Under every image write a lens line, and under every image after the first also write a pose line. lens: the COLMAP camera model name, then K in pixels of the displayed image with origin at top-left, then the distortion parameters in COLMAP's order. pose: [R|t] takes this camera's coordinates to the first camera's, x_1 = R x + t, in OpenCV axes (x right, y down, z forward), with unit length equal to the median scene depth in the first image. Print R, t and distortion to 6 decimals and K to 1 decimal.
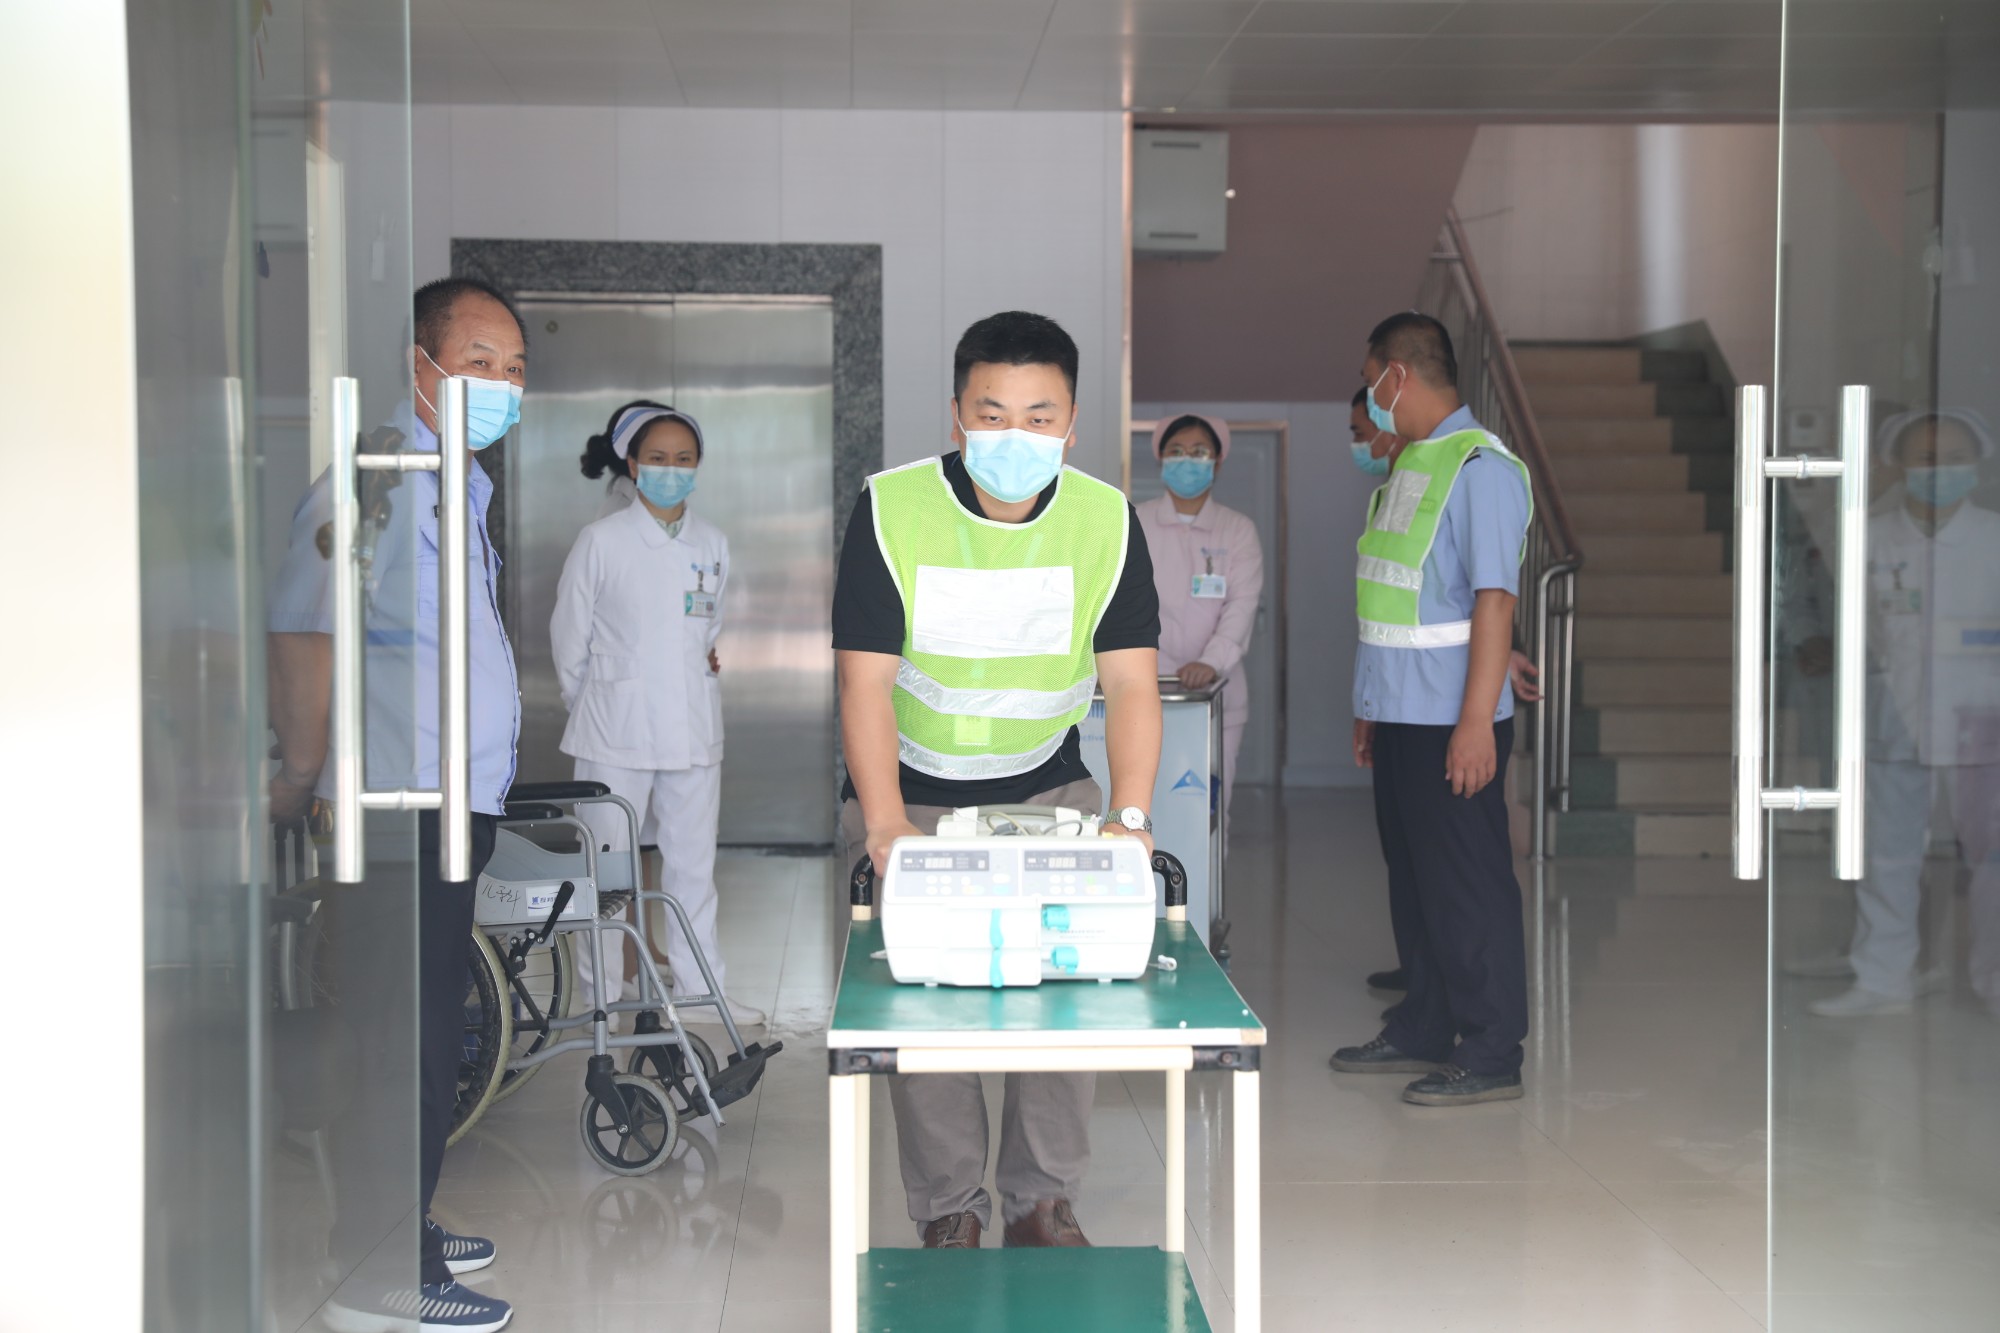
lens RADIAL K [[2735.5, 0, 998.6], [0, 2735.5, 674.1], [0, 0, 1]] dist [0.096778, 0.000000]
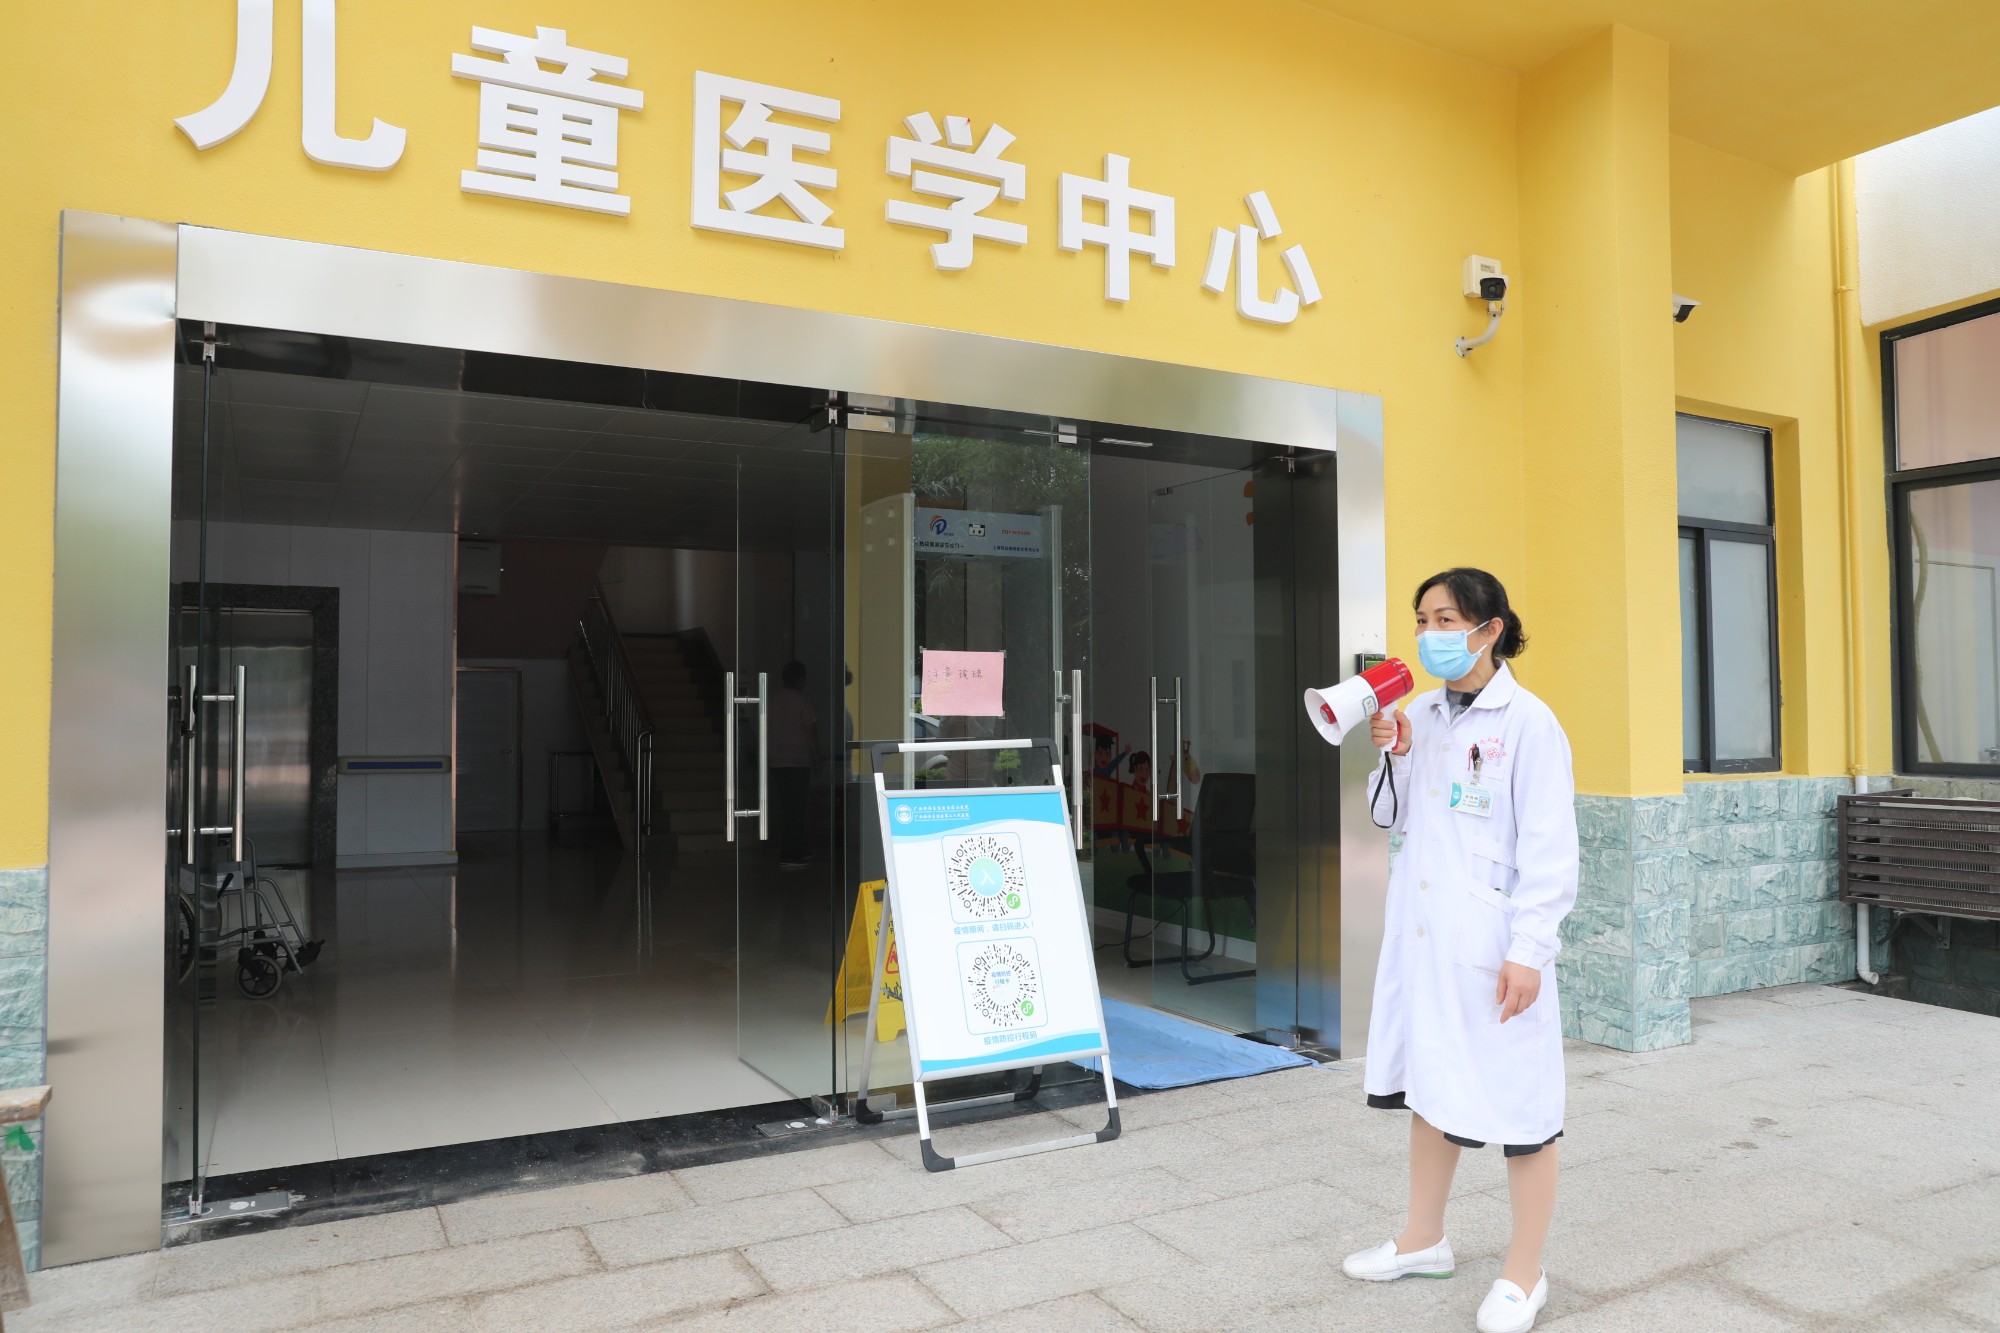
lens RADIAL K [[1491.0, 0, 1000.4], [0, 1491.0, 673.7], [0, 0, 1]] dist [-0.004968, -0.003406]
pose [[0.898236, 0.008477, 0.439432, -0.126625], [0.023941, 0.997386, -0.068178, 0.009192], [-0.438861, 0.071760, 0.895685, -0.419490]]
